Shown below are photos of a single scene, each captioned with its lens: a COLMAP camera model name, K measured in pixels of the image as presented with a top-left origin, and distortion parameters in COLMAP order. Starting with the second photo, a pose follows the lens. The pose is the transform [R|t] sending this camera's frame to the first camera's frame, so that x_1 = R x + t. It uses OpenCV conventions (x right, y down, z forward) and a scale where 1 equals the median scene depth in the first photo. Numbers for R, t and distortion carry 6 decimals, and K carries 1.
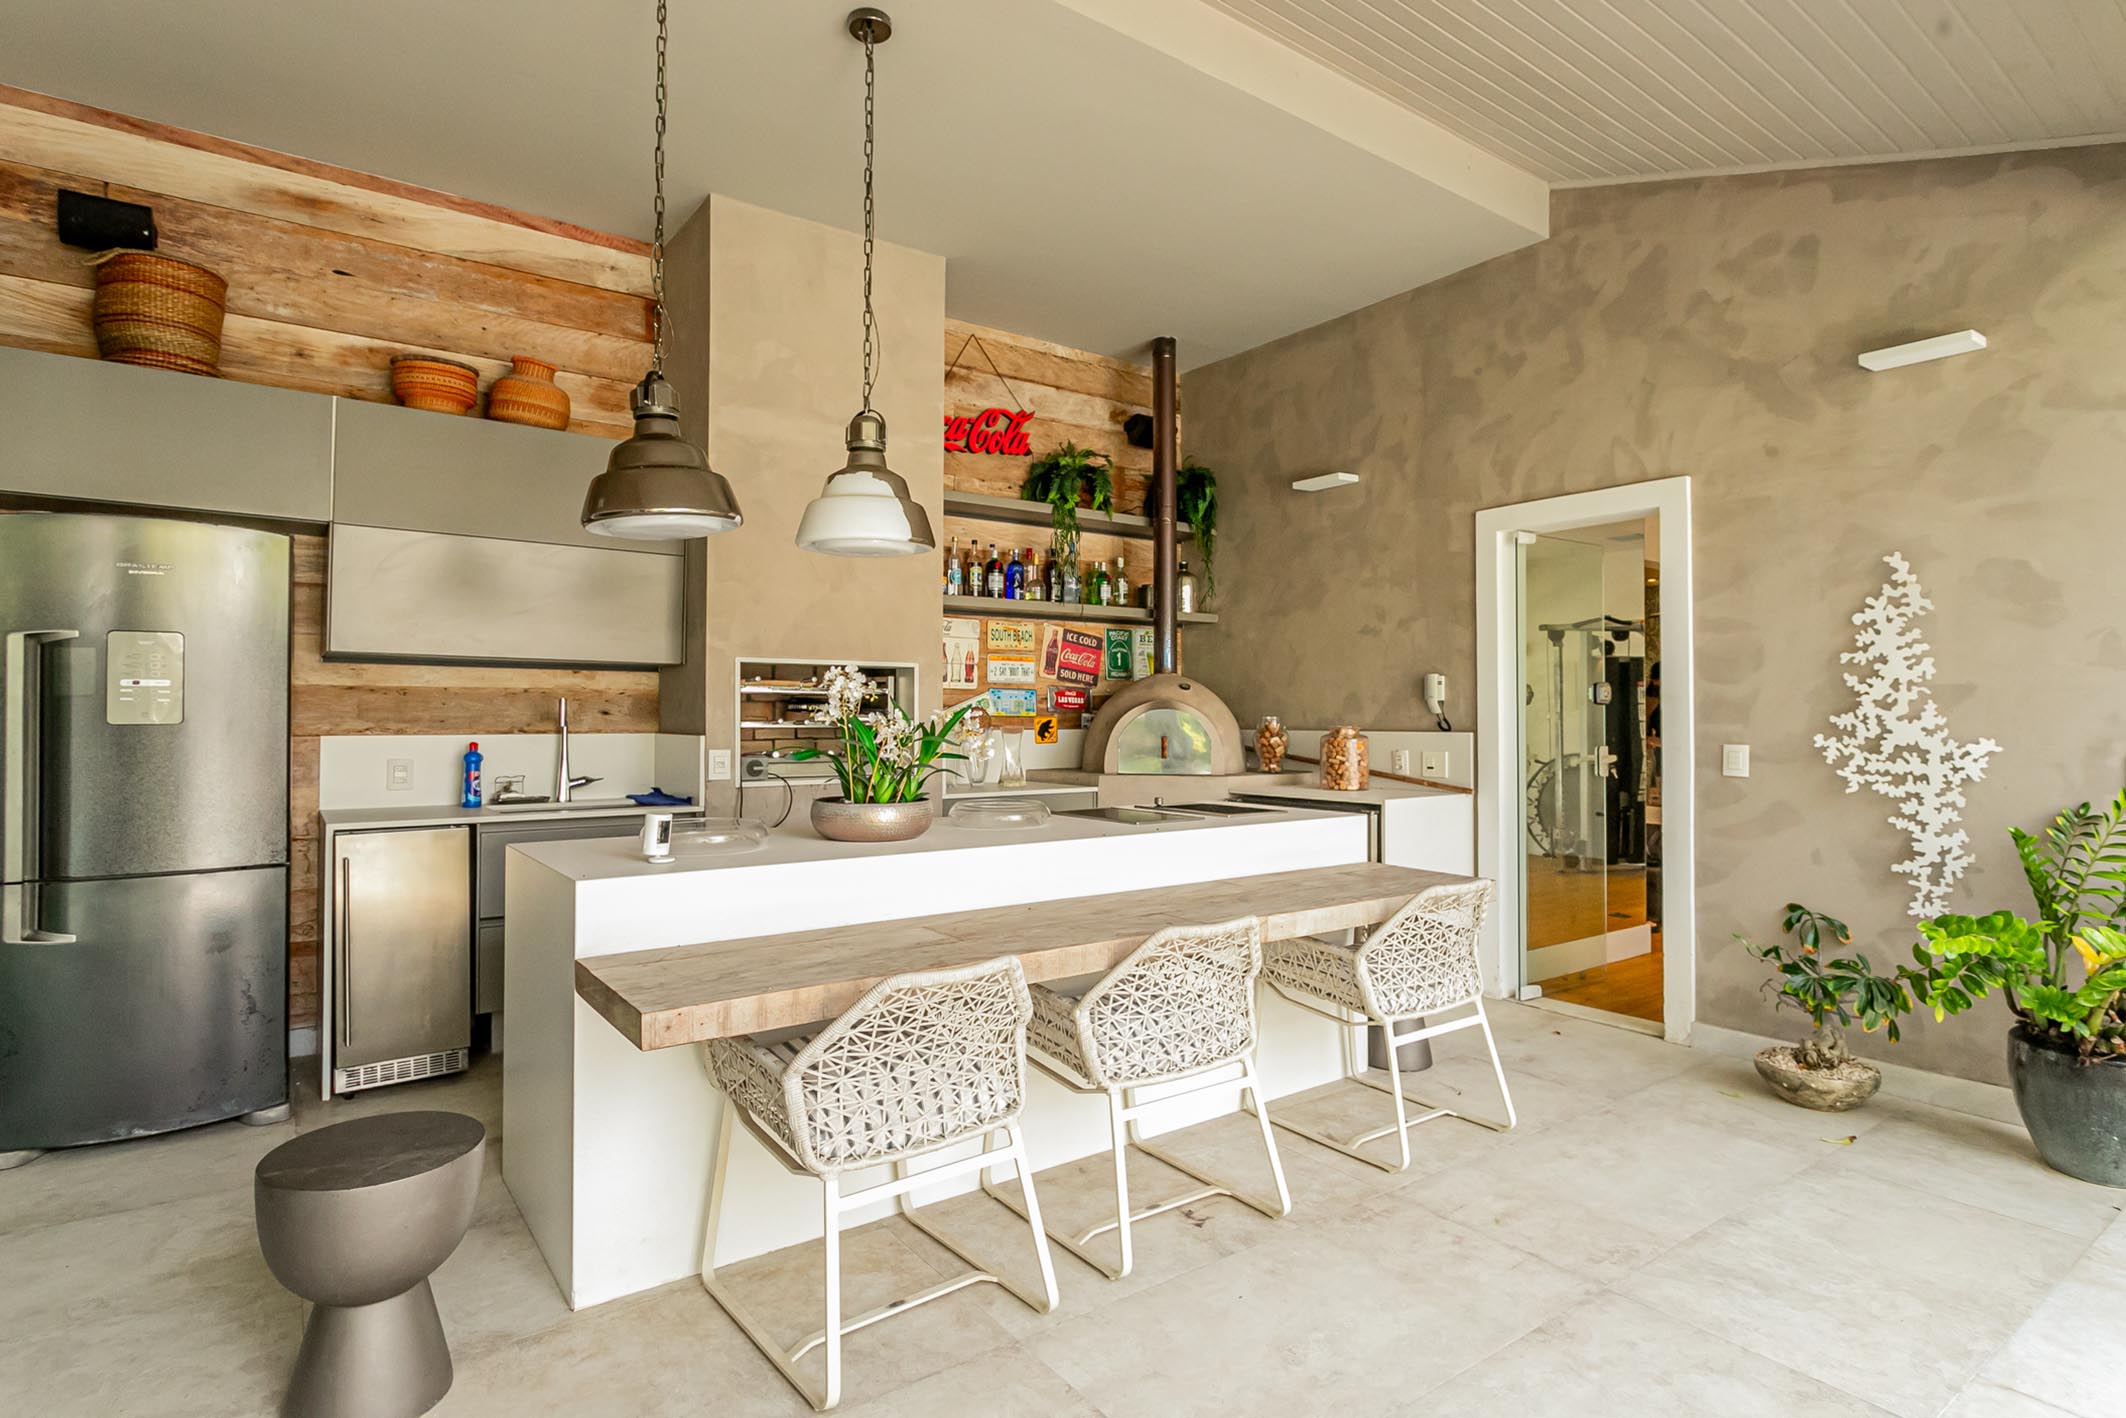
lens RADIAL K [[1111.1, 0, 1070.0], [0, 1111.1, 704.6], [0, 0, 1]] dist [-0.004230, -0.000328]
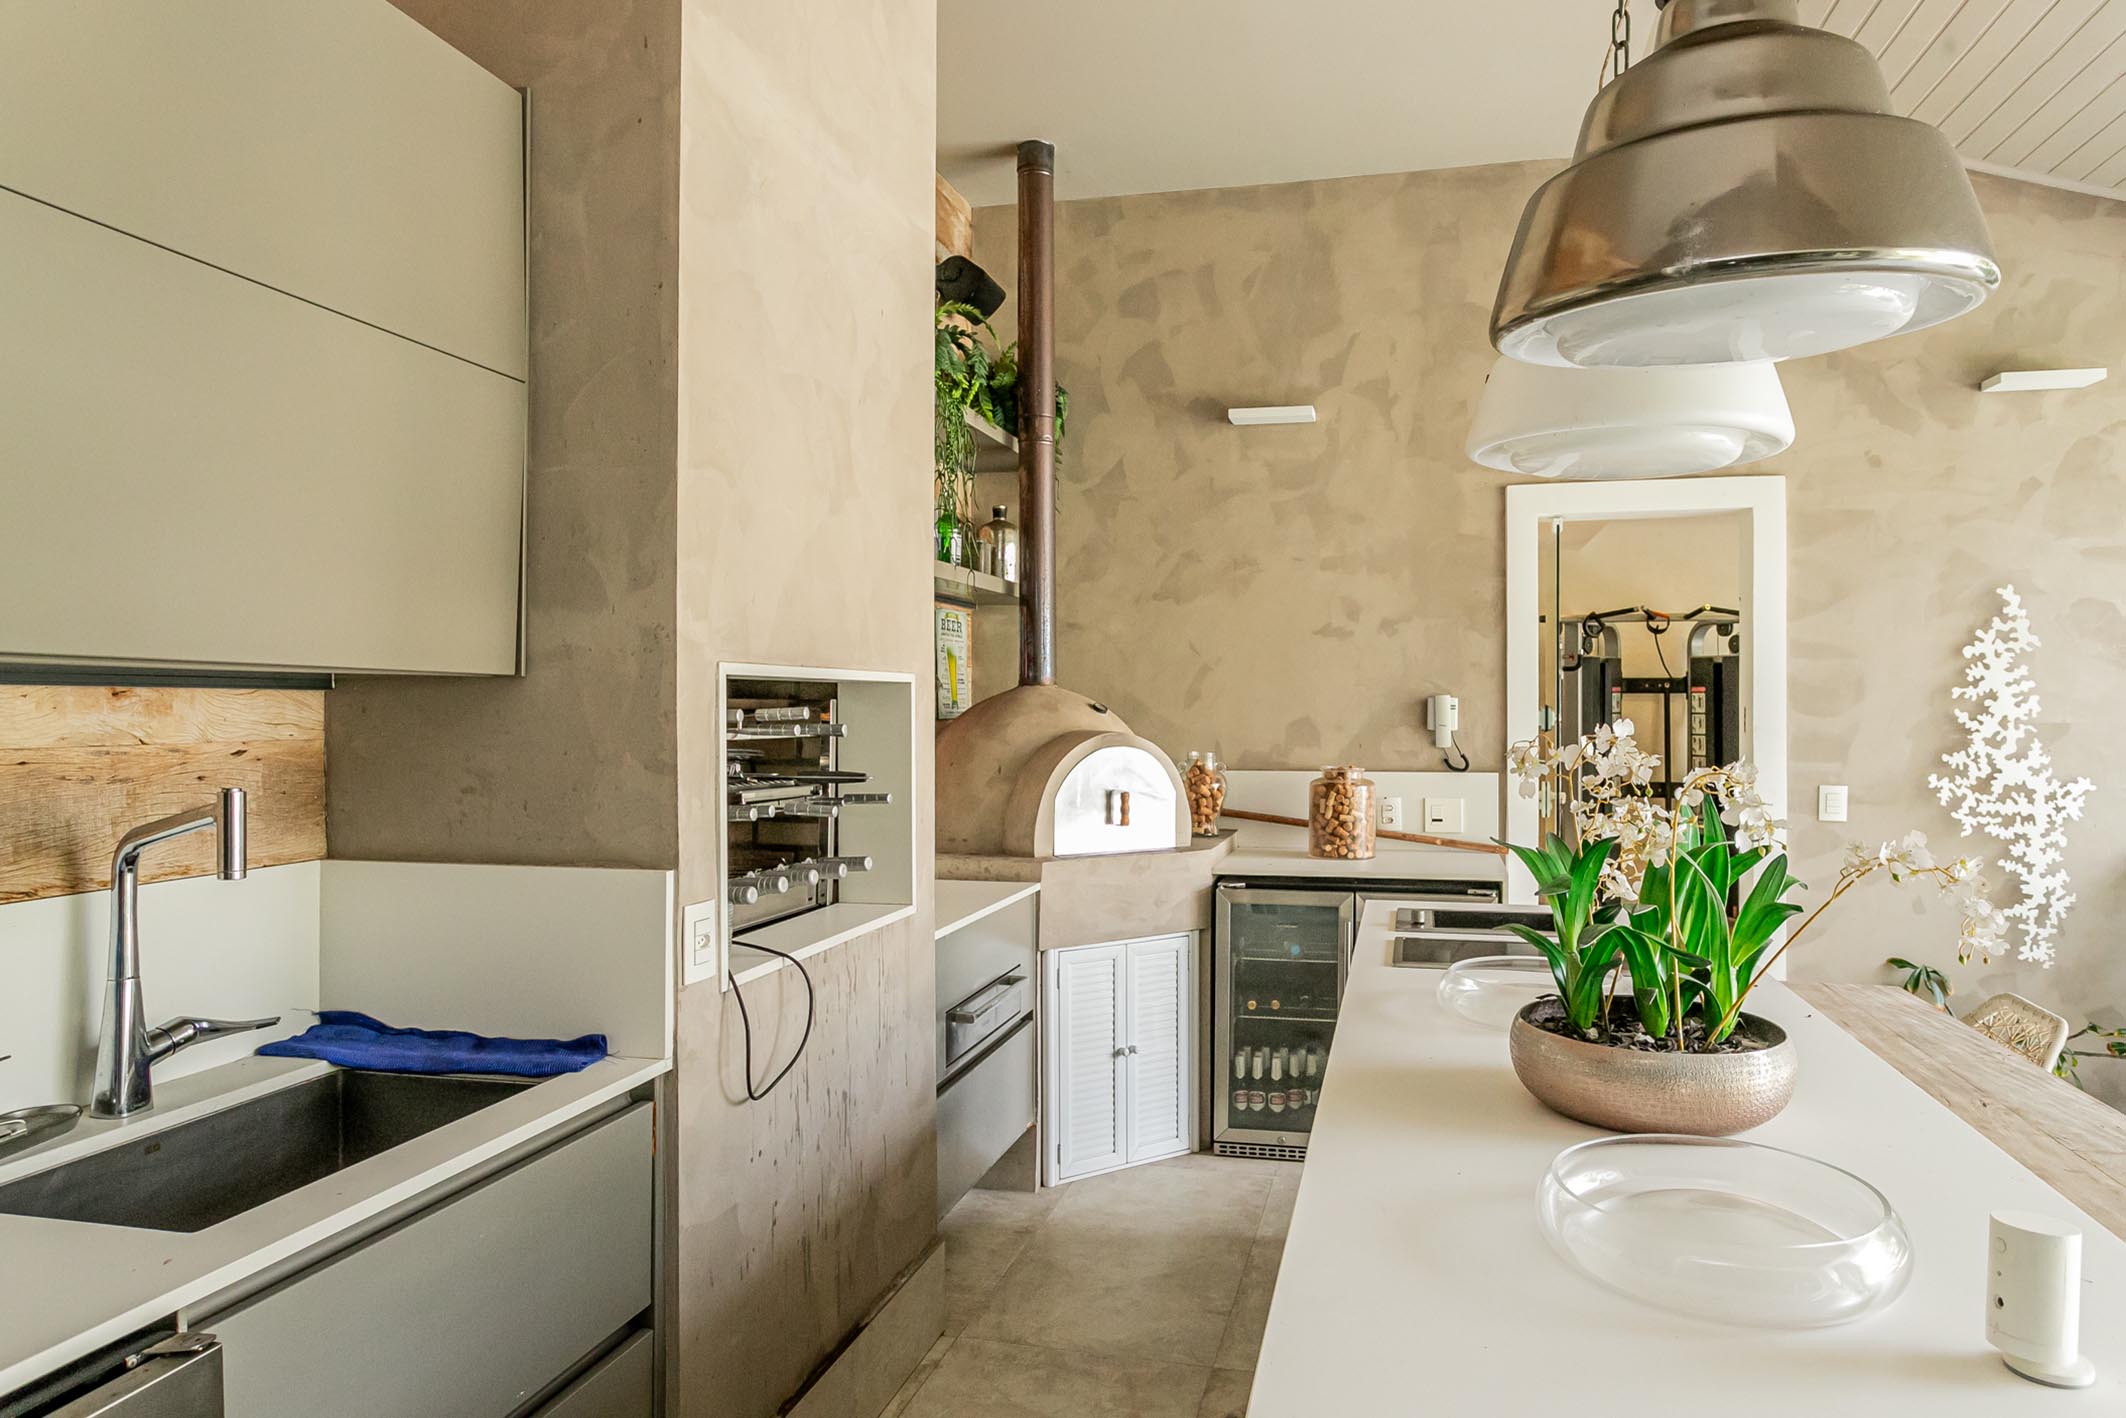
lens RADIAL K [[1351.3, 0, 1063.7], [0, 1351.3, 698.8], [0, 0, 1]] dist [0.001474, 0.000696]
pose [[0.738877, -0.000204, 0.673840, -0.631098], [-0.007158, 0.999941, 0.008152, -0.040844], [-0.673802, -0.010847, 0.738832, 0.662585]]
